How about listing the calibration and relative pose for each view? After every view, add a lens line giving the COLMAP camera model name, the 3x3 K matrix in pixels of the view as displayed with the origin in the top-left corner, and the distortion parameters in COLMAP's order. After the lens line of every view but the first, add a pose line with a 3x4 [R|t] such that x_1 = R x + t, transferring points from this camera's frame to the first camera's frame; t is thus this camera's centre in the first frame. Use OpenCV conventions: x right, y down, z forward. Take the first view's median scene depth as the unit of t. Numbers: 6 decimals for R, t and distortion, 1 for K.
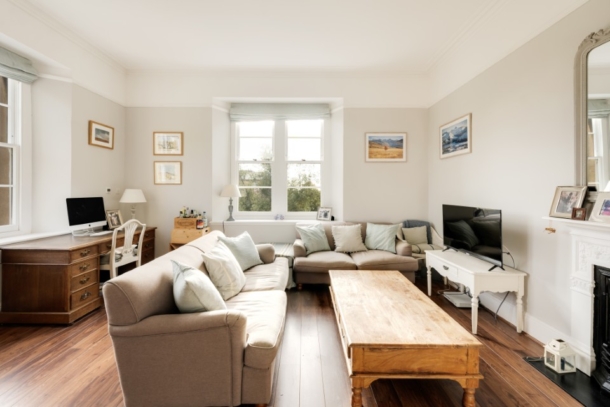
lens RADIAL K [[250.6, 0, 309.0], [0, 250.6, 190.4], [0, 0, 1]] dist [-0.000961, -0.000176]
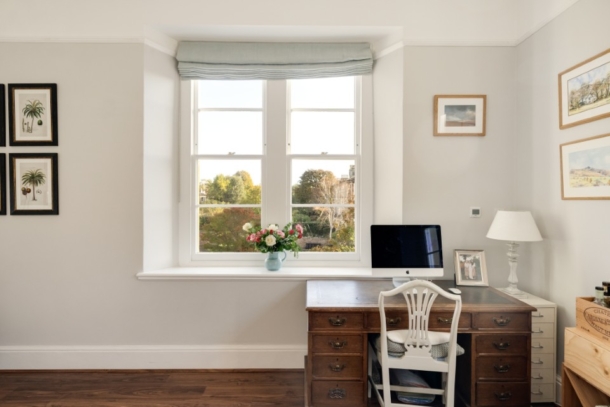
lens RADIAL K [[333.0, 0, 304.1], [0, 333.0, 201.2], [0, 0, 1]] dist [-0.000983, 0.002324]
pose [[-0.013162, -0.001795, -0.999912, -0.069440], [-0.001569, 0.999997, -0.001775, -0.022379], [0.999912, 0.001546, -0.013165, 0.636448]]
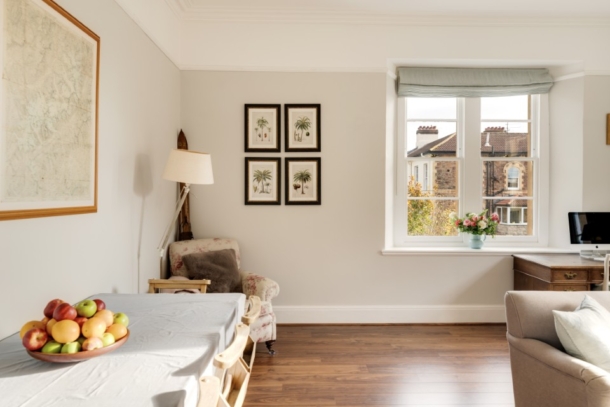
lens RADIAL K [[405.9, 0, 301.4], [0, 405.9, 200.1], [0, 0, 1]] dist [0.004675, -0.001441]
pose [[0.003476, 0.009203, -0.999952, 0.359565], [-0.002664, 0.999954, 0.009194, -0.017289], [0.999990, 0.002632, 0.003500, 0.034331]]
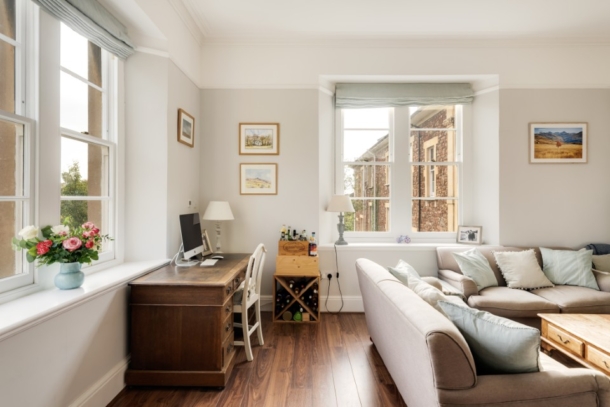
lens RADIAL K [[349.0, 0, 311.4], [0, 349.0, 197.6], [0, 0, 1]] dist [0.005373, 0.002330]
pose [[0.999955, -0.001358, -0.009434, -0.435852], [0.001303, 0.999982, -0.005801, -0.010488], [0.009442, 0.005789, 0.999939, -0.019090]]
